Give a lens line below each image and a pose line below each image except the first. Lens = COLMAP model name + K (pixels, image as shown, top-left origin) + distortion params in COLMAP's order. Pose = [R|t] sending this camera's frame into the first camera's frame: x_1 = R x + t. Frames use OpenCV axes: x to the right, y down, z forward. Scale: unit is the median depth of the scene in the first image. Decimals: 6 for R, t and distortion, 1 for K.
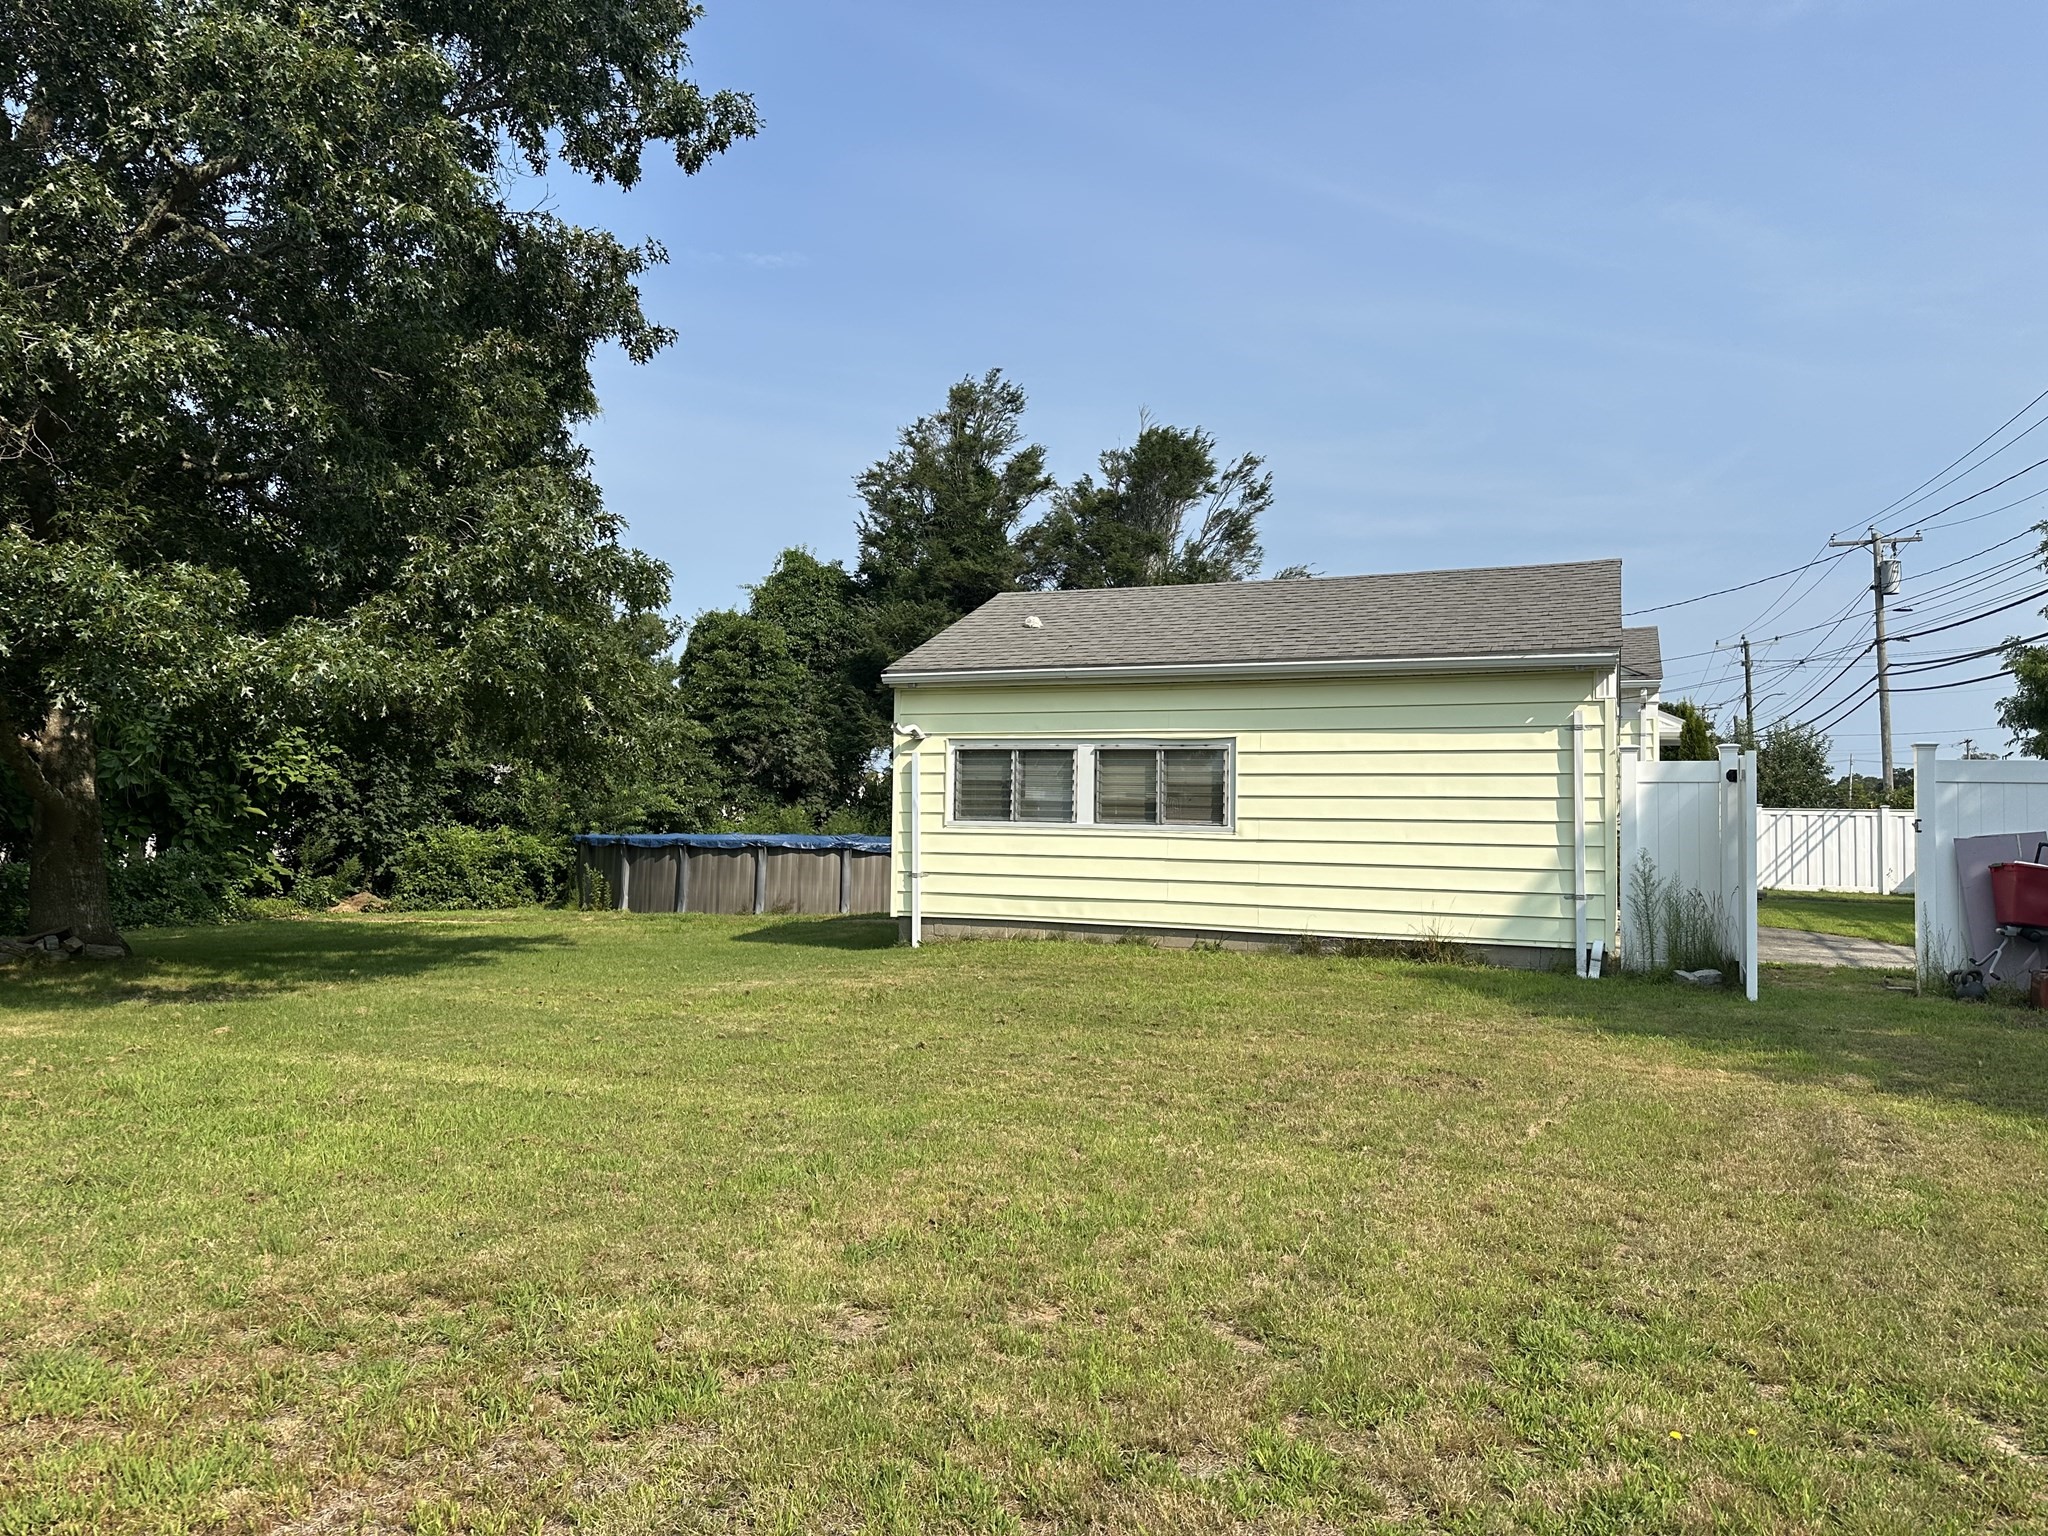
lens RADIAL K [[1439.9, 0, 1054.7], [0, 1439.9, 767.9], [0, 0, 1]] dist [0.090523, -0.122635]
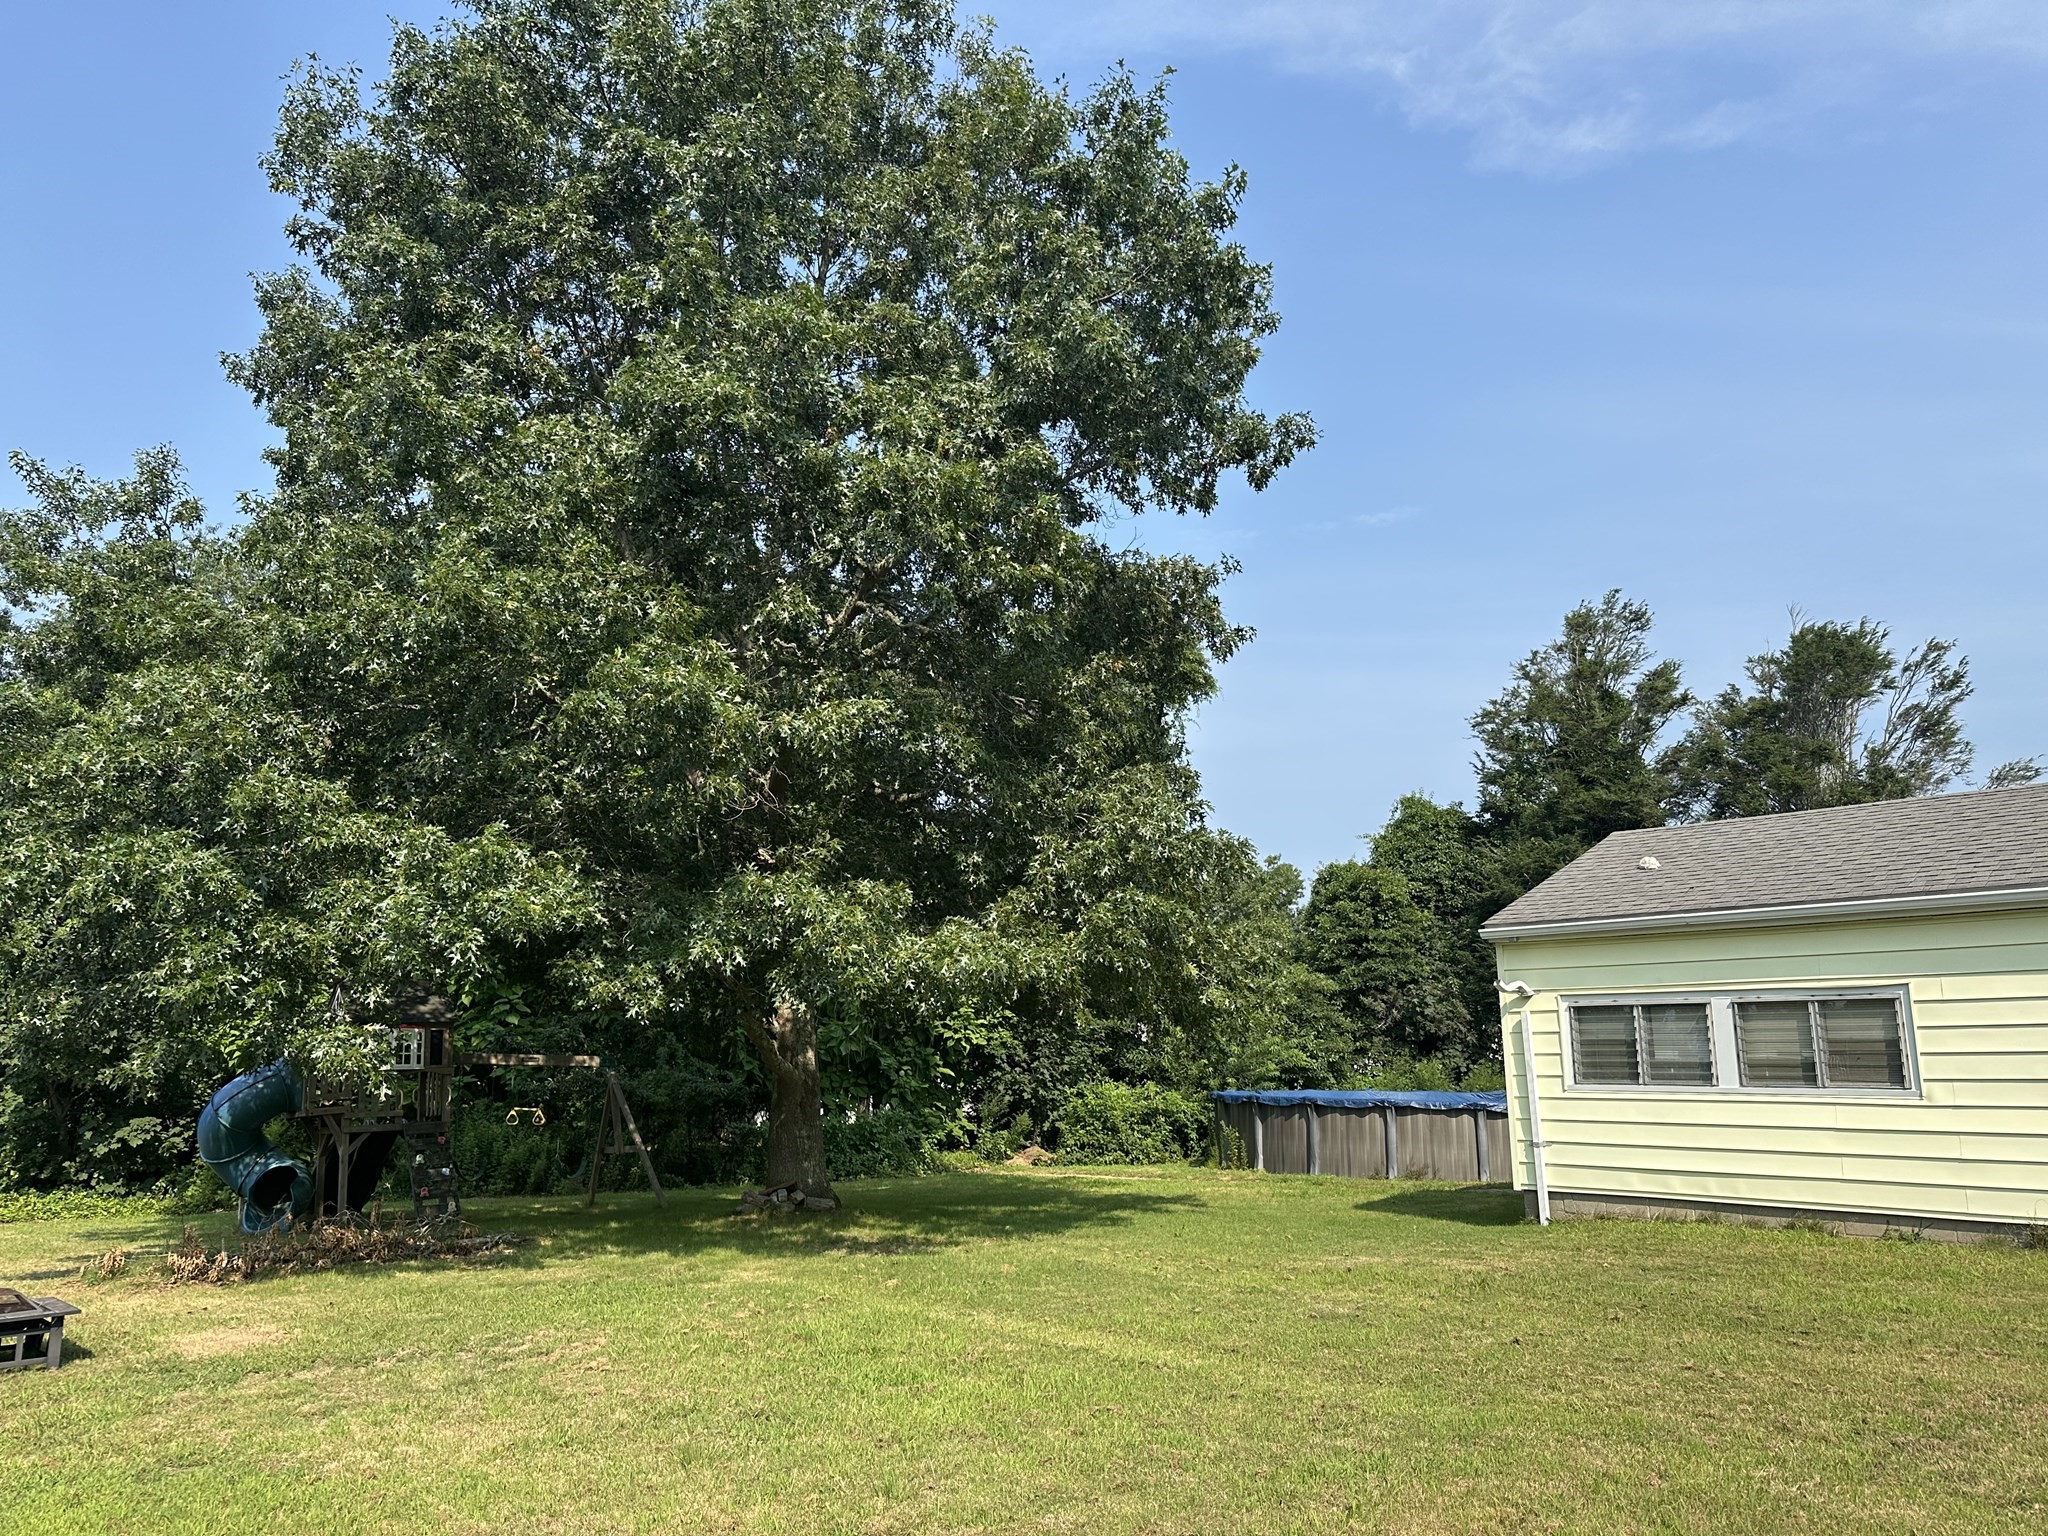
lens RADIAL K [[1445.6, 0, 1031.2], [0, 1445.6, 757.4], [0, 0, 1]] dist [0.155164, -0.265400]
pose [[0.898942, -0.104024, -0.425537, 0.024725], [0.029072, 0.983422, -0.178987, -0.006620], [0.437102, 0.148527, 0.887064, -0.017557]]
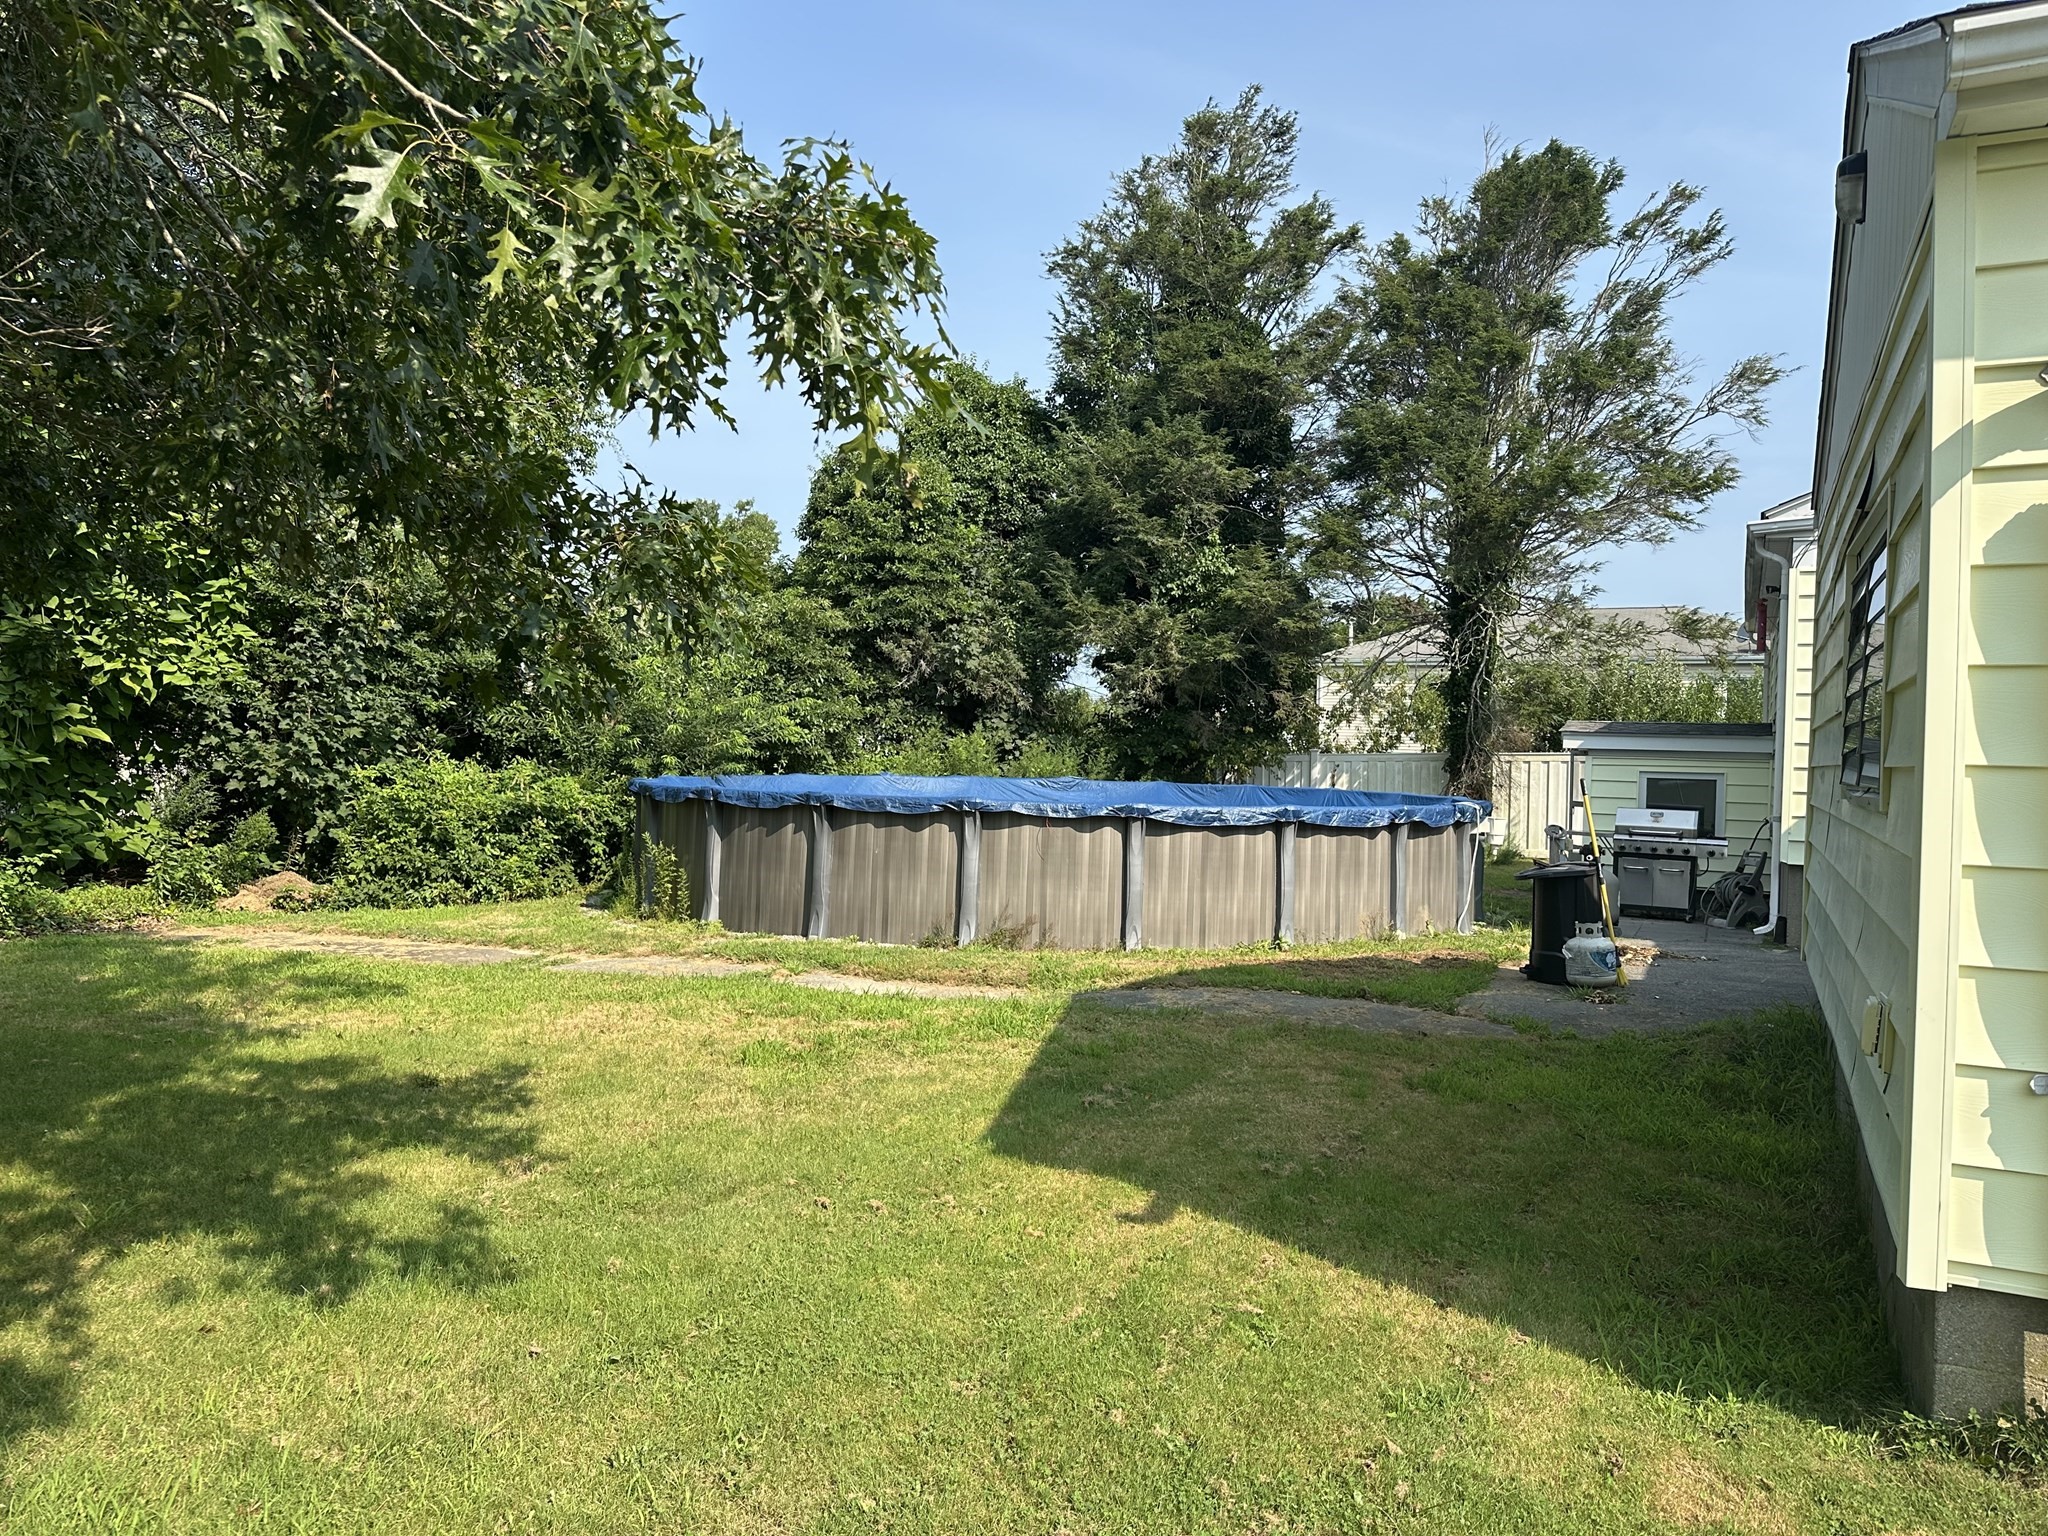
lens RADIAL K [[1439.9, 0, 1054.7], [0, 1439.9, 767.9], [0, 0, 1]] dist [0.090523, -0.122635]
pose [[0.997571, 0.009190, -0.069053, -0.134037], [-0.005745, 0.998737, 0.049923, 0.012990], [0.069424, -0.049405, 0.996363, 0.479570]]
